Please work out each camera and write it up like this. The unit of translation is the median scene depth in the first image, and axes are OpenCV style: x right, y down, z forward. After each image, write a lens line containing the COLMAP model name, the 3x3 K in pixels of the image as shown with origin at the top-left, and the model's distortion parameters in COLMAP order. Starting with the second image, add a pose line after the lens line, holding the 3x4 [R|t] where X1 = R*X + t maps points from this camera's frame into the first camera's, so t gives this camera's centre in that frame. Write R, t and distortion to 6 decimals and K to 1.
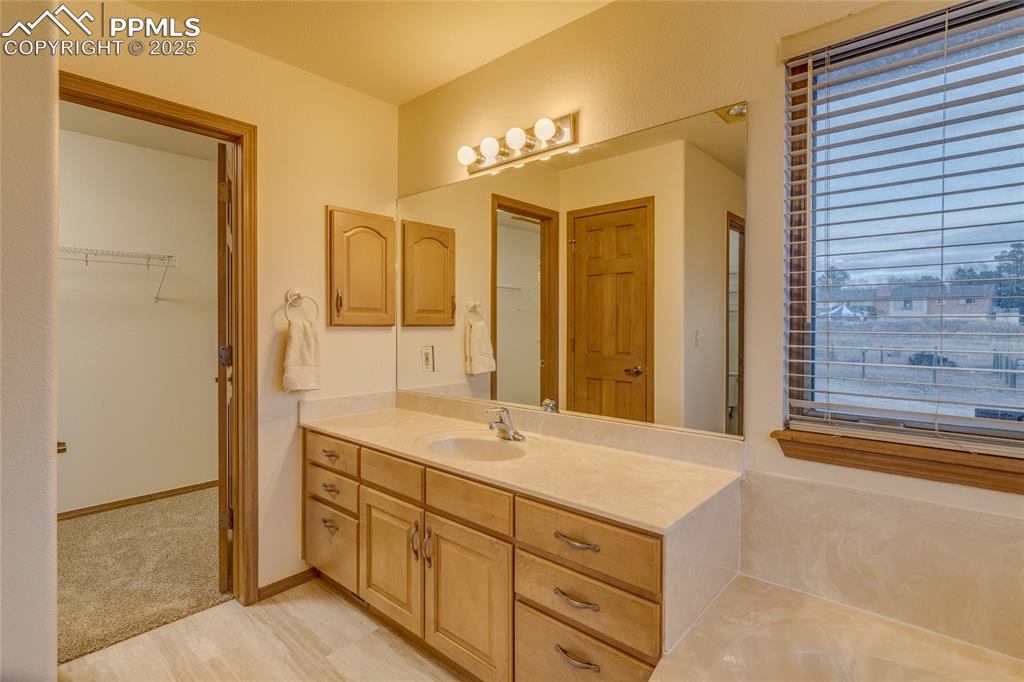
lens RADIAL K [[511.7, 0, 513.7], [0, 511.7, 322.7], [0, 0, 1]] dist [0.001389, 0.000494]
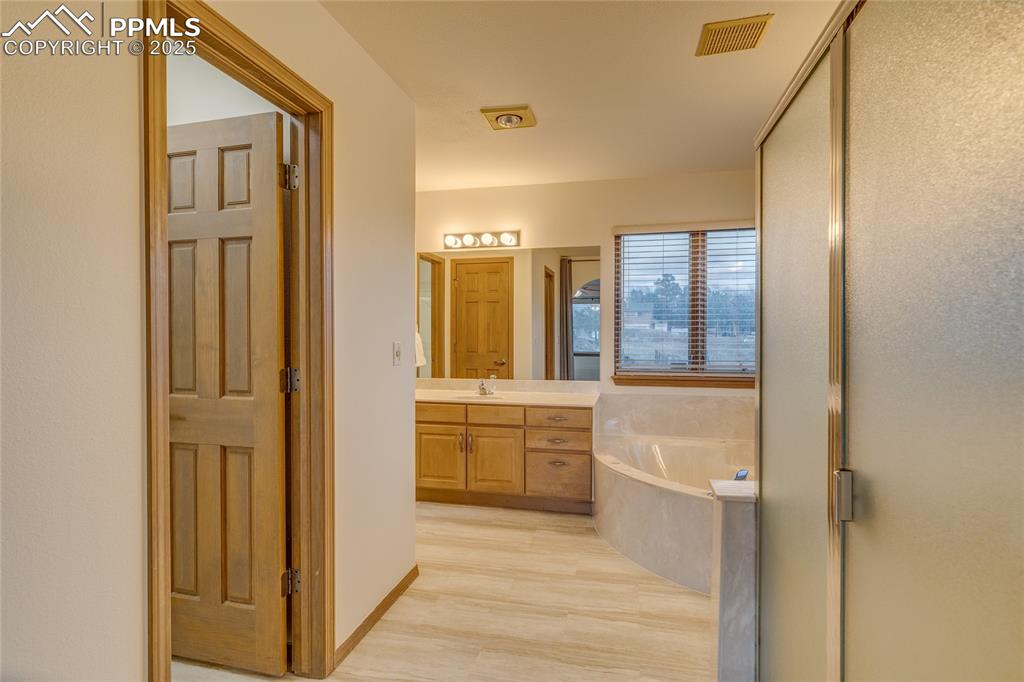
lens RADIAL K [[501.4, 0, 510.4], [0, 501.4, 327.7], [0, 0, 1]] dist [-0.001569, -0.000519]
pose [[0.888810, 0.000190, 0.458275, -0.831501], [0.003013, 0.999976, -0.006257, -0.012607], [-0.458265, 0.006942, 0.888788, -0.766586]]
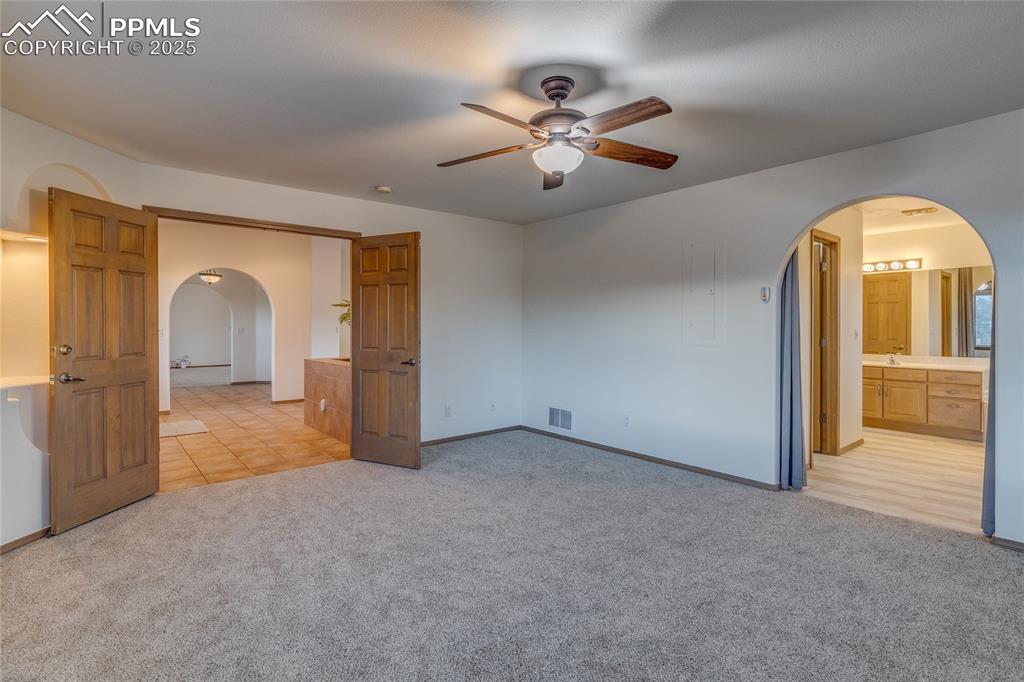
lens RADIAL K [[495.7, 0, 537.1], [0, 495.7, 325.9], [0, 0, 1]] dist [0.000801, 0.000079]
pose [[0.991004, -0.003532, -0.133783, -1.801586], [0.004043, 0.999986, 0.003549, -0.020425], [0.133769, -0.004058, 0.991004, -2.318161]]
